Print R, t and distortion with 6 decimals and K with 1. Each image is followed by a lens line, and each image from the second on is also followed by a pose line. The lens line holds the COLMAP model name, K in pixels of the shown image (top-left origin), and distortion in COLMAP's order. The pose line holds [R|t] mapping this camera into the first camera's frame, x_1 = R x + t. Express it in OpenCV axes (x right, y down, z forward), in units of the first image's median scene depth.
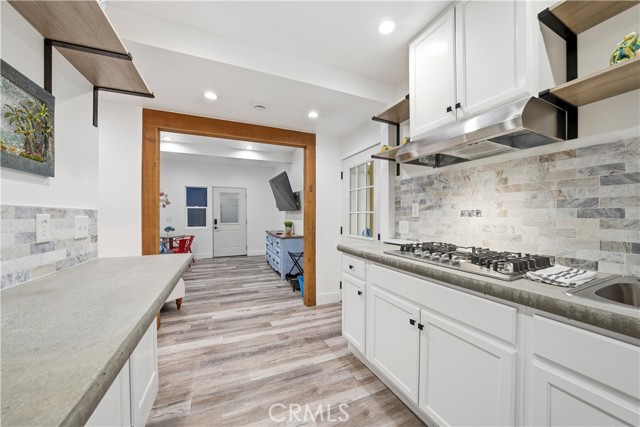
lens RADIAL K [[231.3, 0, 320.2], [0, 231.3, 218.9], [0, 0, 1]] dist [-0.000011, 0.000011]
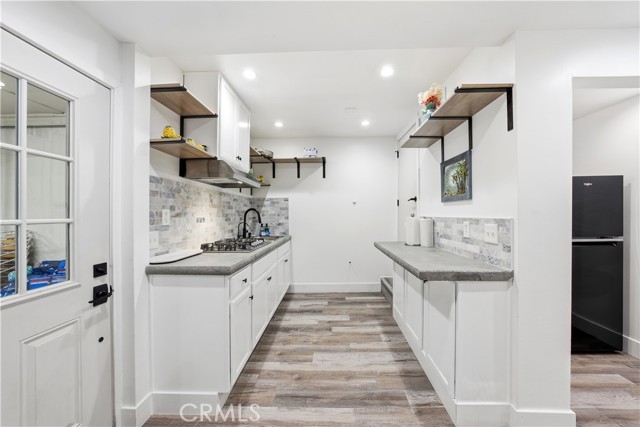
lens RADIAL K [[240.4, 0, 322.8], [0, 240.4, 212.2], [0, 0, 1]] dist [0.000237, 0.000008]
pose [[-0.904529, 0.006968, 0.426355, -0.580750], [0.008480, 0.999963, 0.001647, -0.062353], [-0.426327, 0.005106, -0.904555, 1.843512]]
